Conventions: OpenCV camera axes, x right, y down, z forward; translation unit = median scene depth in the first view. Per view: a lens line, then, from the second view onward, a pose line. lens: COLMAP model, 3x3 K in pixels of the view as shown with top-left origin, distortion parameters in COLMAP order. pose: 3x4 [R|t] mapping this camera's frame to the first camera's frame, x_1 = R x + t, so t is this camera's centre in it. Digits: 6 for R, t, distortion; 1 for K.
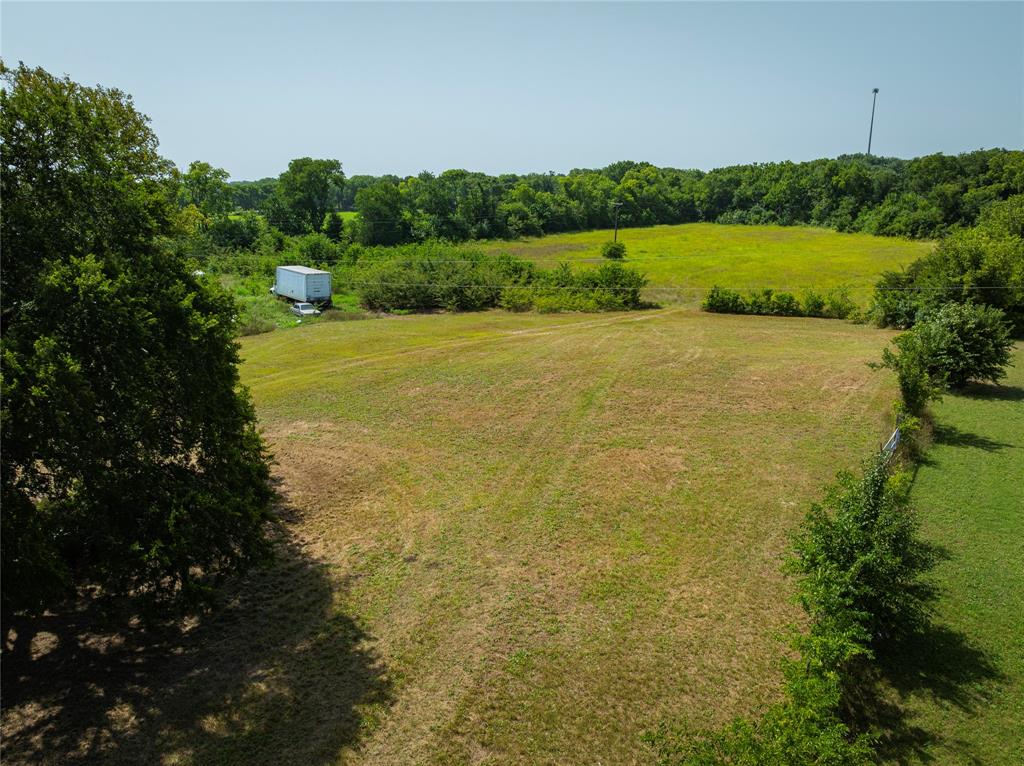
lens RADIAL K [[723.0, 0, 514.0], [0, 723.0, 378.0], [0, 0, 1]] dist [-0.036125, 0.001058]
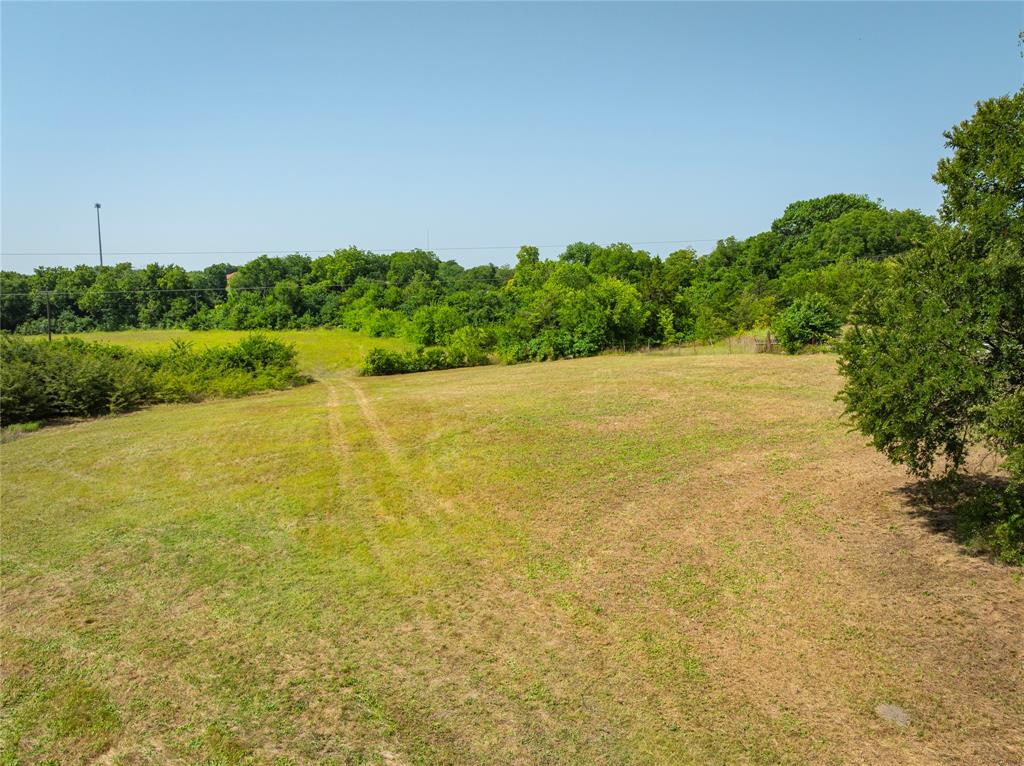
lens RADIAL K [[723.0, 0, 514.0], [0, 723.0, 378.0], [0, 0, 1]] dist [-0.036125, 0.001058]
pose [[0.514963, -0.099364, 0.851434, -0.148234], [0.236399, 0.971204, -0.029637, -0.005819], [-0.823971, 0.216540, 0.523624, 0.116832]]
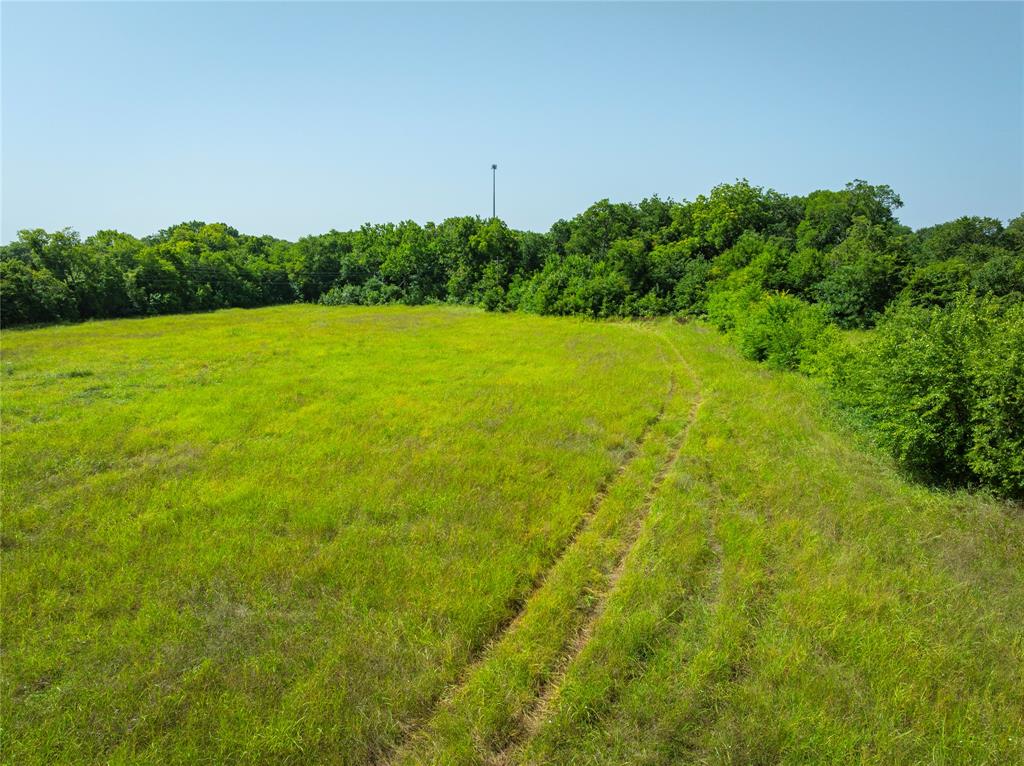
lens RADIAL K [[723.0, 0, 514.0], [0, 723.0, 378.0], [0, 0, 1]] dist [-0.036125, 0.001058]
pose [[0.886134, -0.066645, 0.458613, 0.141001], [0.117970, 0.989445, -0.084157, -0.072818], [-0.448163, 0.128677, 0.884642, 0.352929]]
